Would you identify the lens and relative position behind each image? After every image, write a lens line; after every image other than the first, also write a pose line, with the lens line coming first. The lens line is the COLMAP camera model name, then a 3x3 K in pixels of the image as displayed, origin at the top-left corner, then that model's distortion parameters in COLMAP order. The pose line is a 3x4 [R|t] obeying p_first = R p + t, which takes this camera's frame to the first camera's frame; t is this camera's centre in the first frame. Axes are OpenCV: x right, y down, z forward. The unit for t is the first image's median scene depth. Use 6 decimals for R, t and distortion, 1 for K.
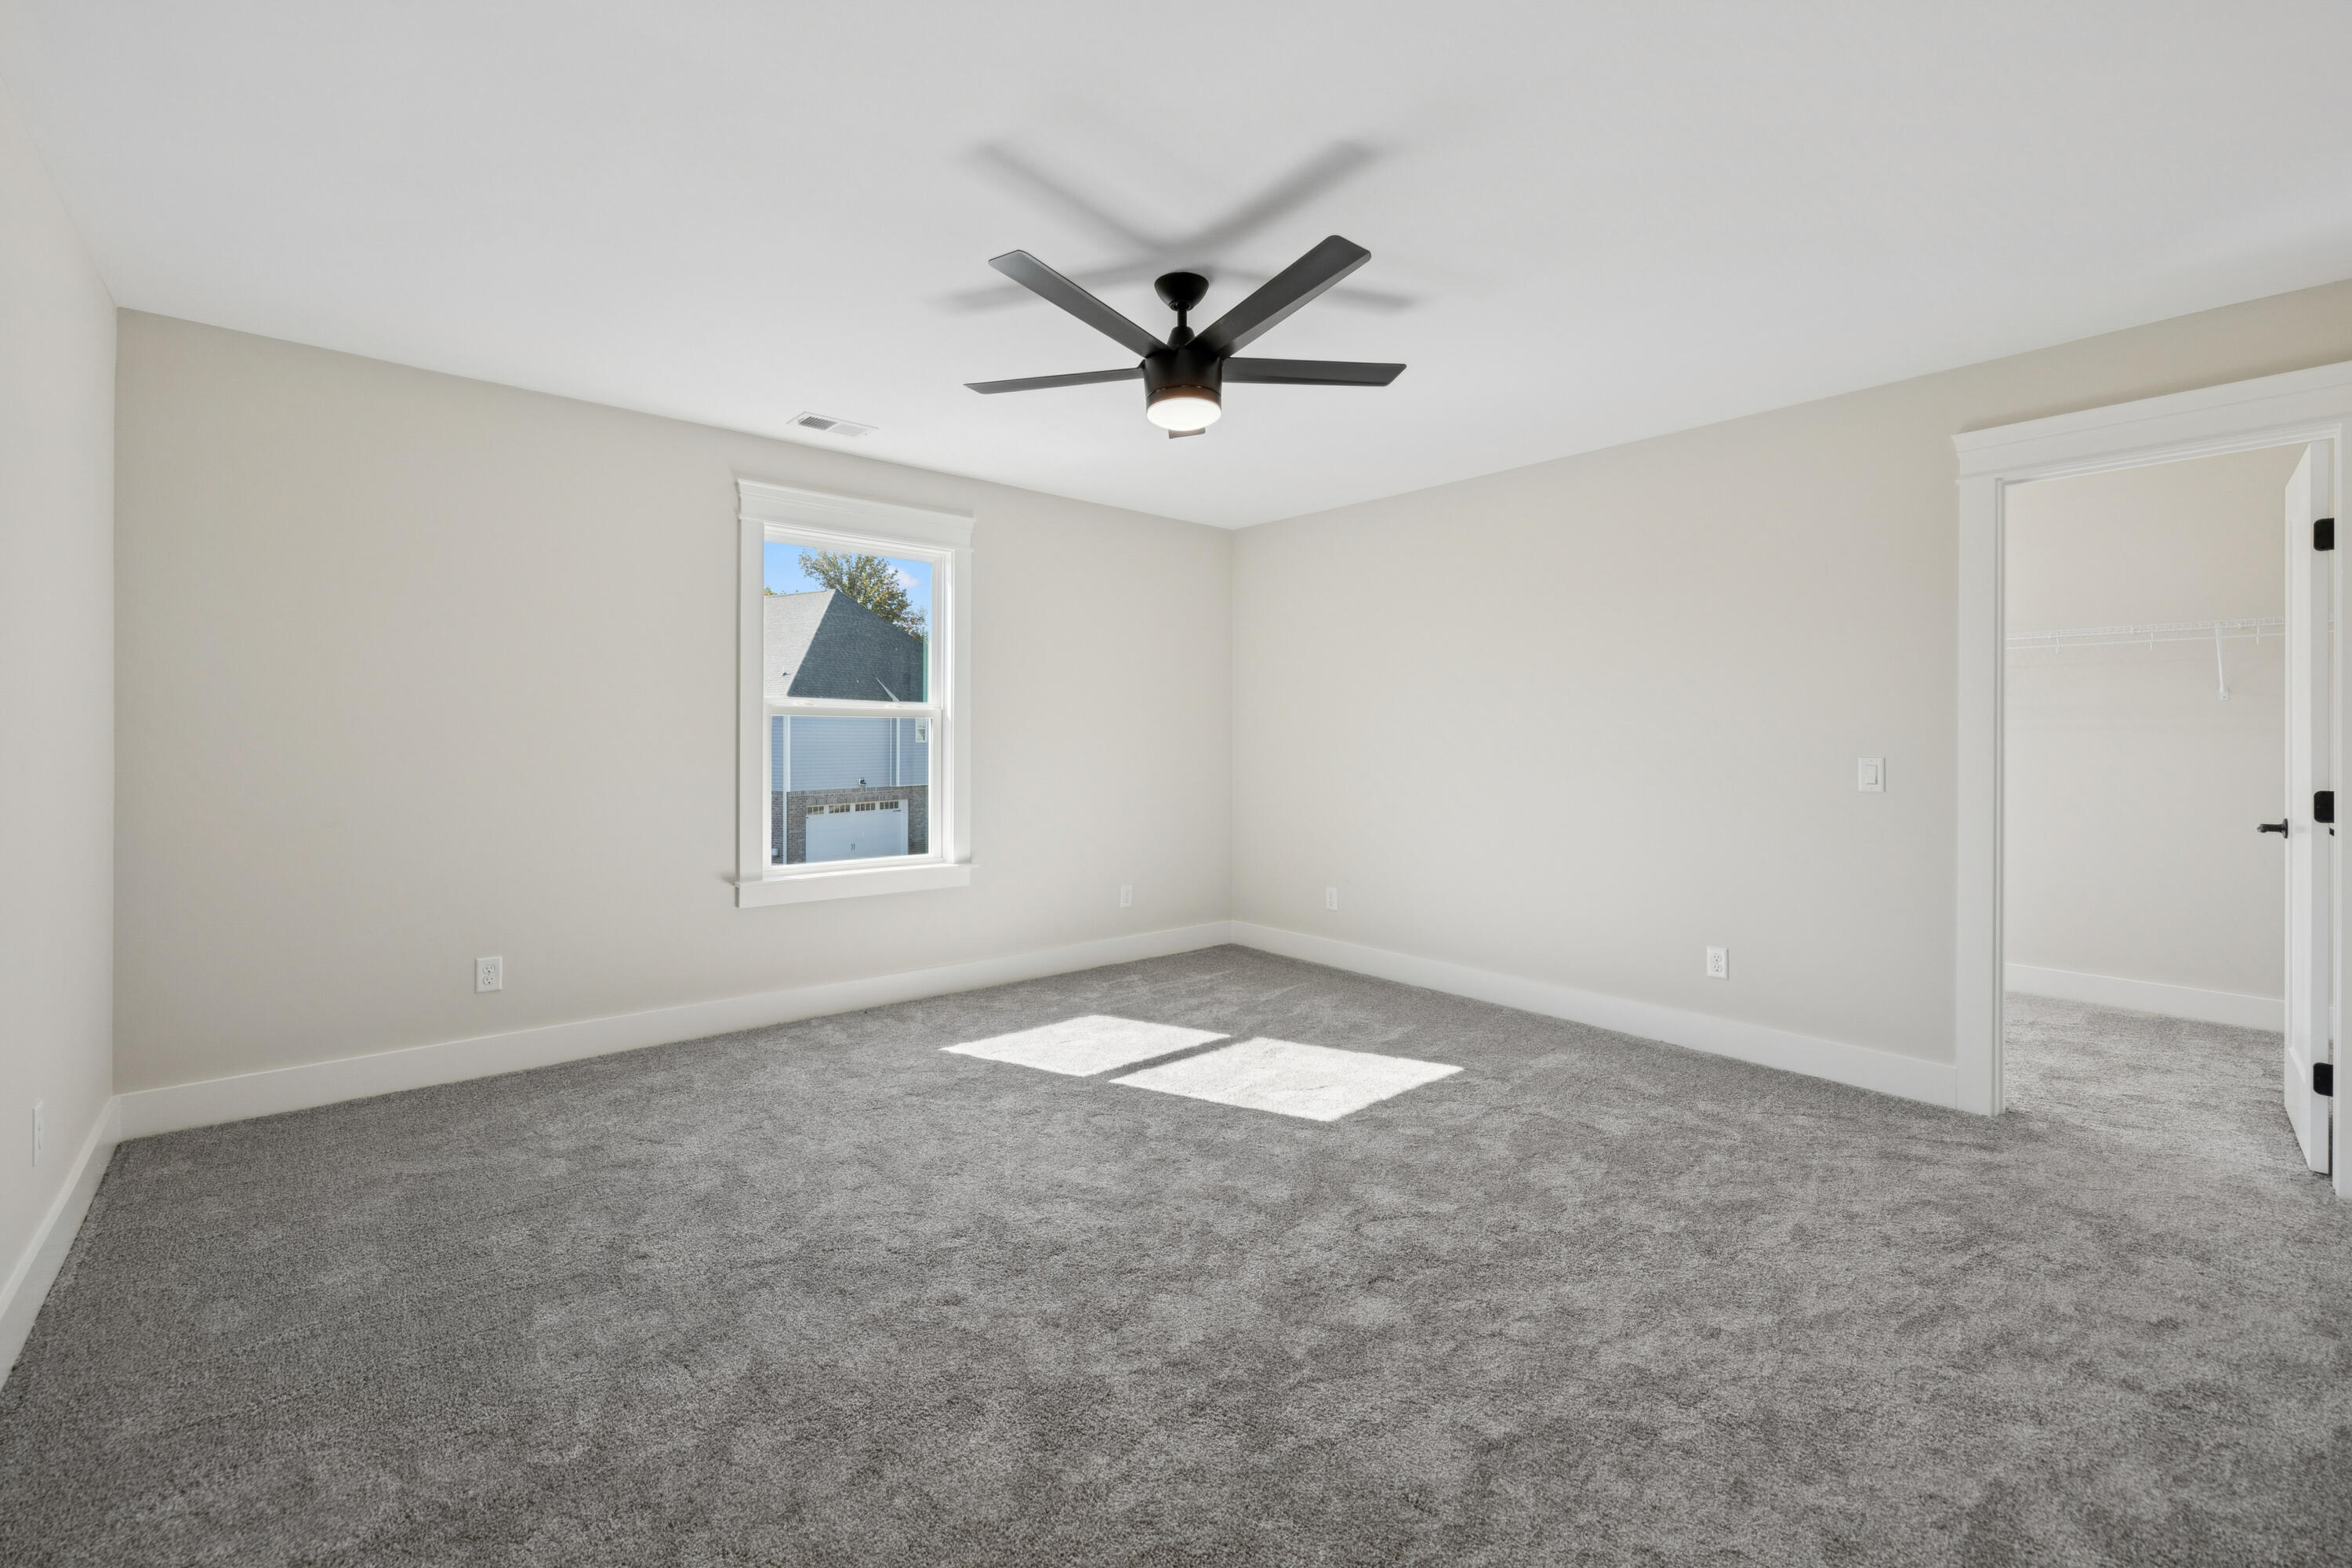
lens RADIAL K [[995.7, 0, 1184.1], [0, 995.7, 742.8], [0, 0, 1]] dist [-0.001014, 0.000415]
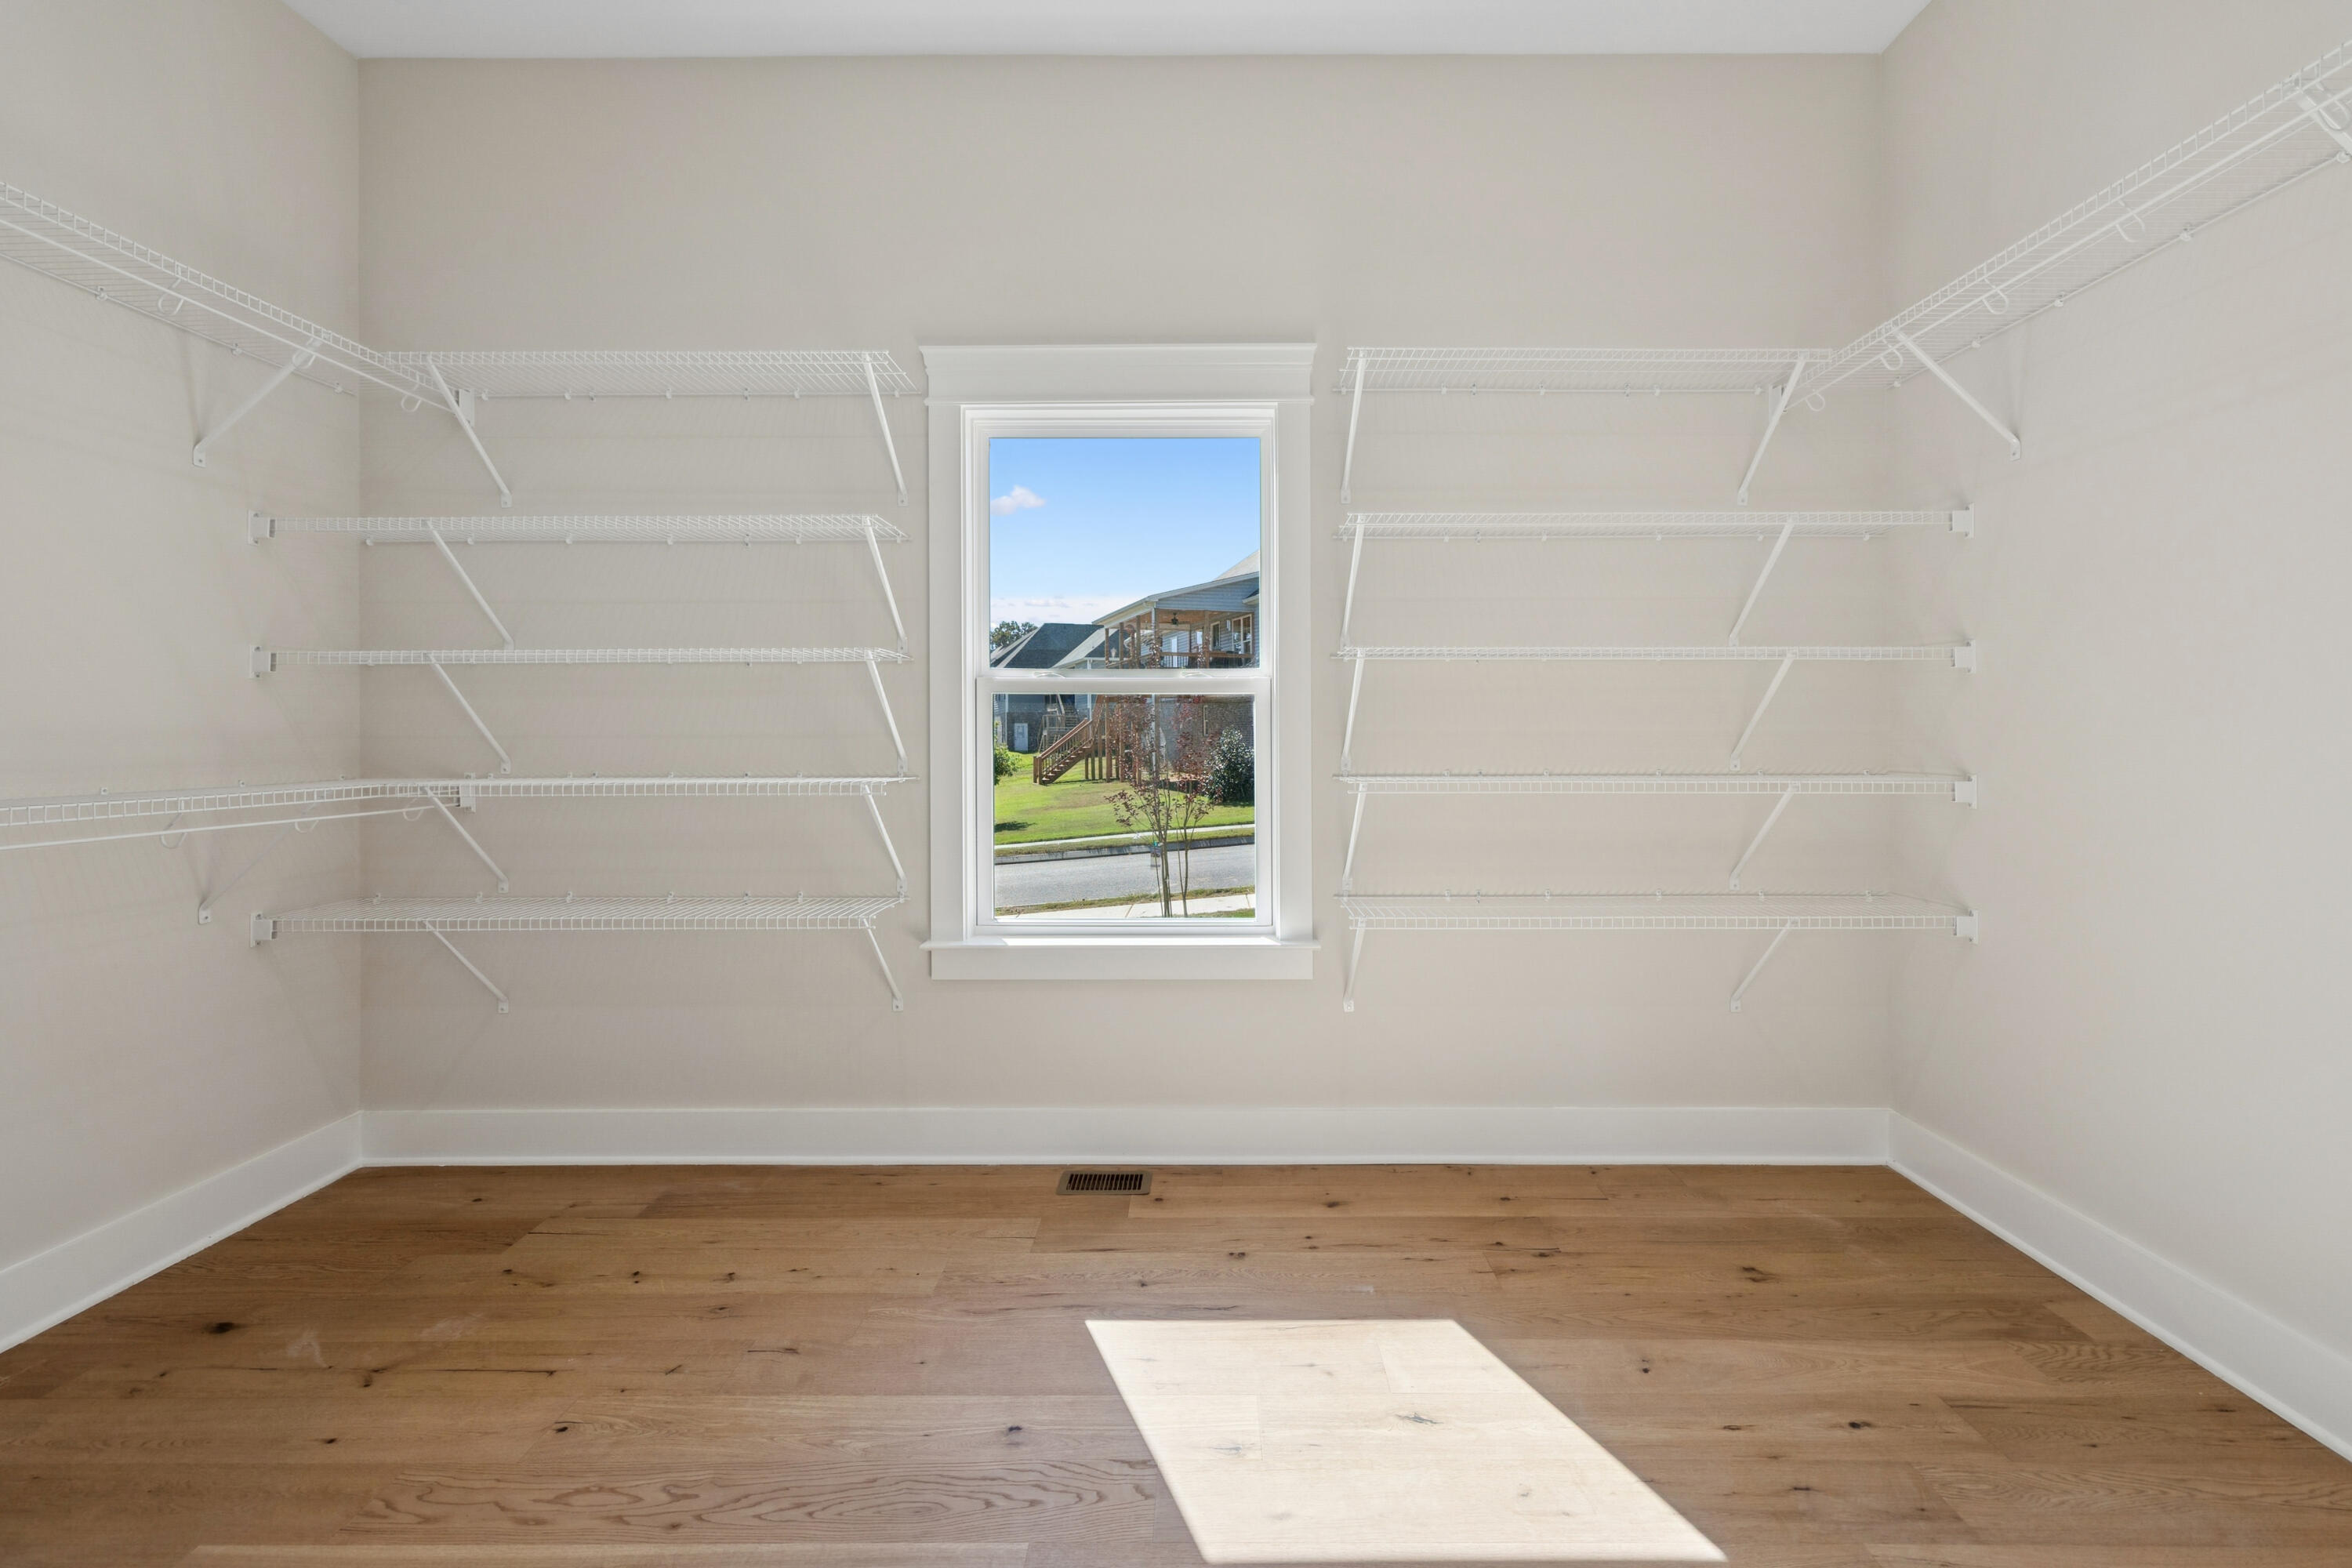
lens RADIAL K [[1005.8, 0, 1188.9], [0, 1005.8, 750.5], [0, 0, 1]] dist [-0.002302, 0.001205]
pose [[0.752186, 0.001673, -0.658948, 0.117846], [0.010184, 0.999848, 0.014163, 0.000584], [0.658872, -0.017364, 0.752055, 0.514221]]
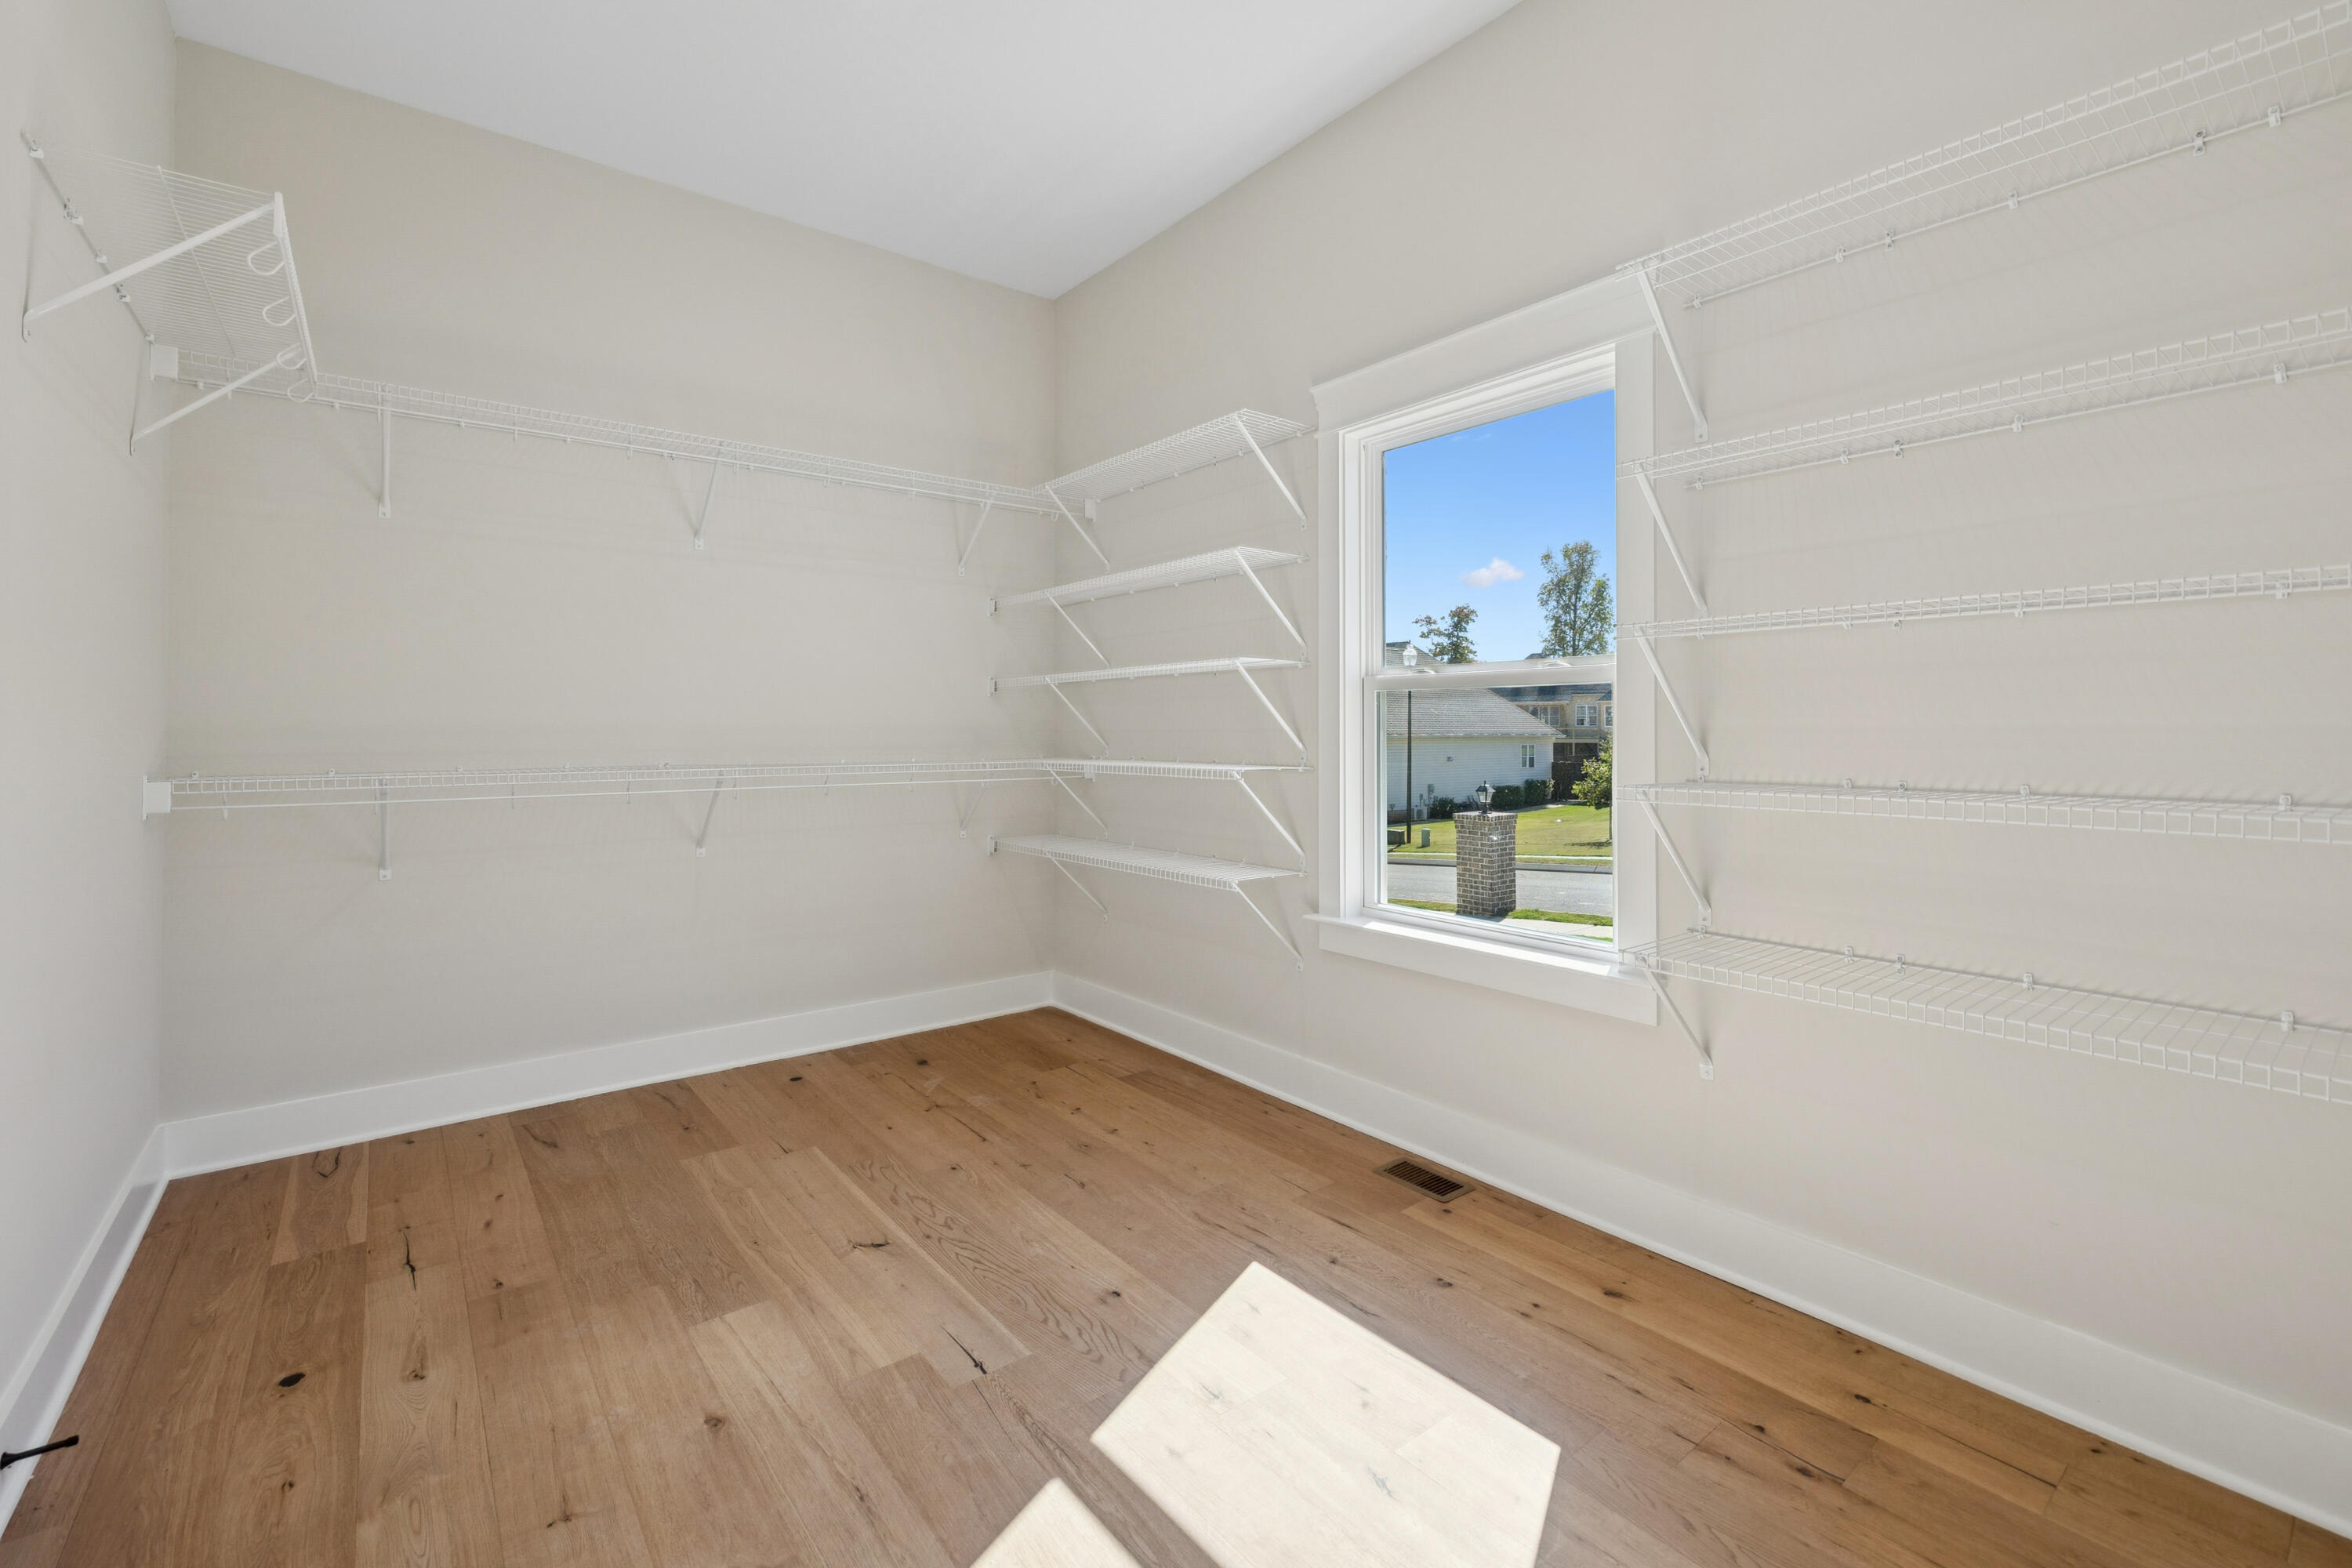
lens RADIAL K [[995.7, 0, 1184.1], [0, 995.7, 742.8], [0, 0, 1]] dist [-0.001014, 0.000415]
pose [[-0.042146, 0.002440, -0.999108, 0.291816], [0.002334, 0.999995, 0.002343, 0.004904], [0.999109, -0.002233, -0.042152, 0.826999]]
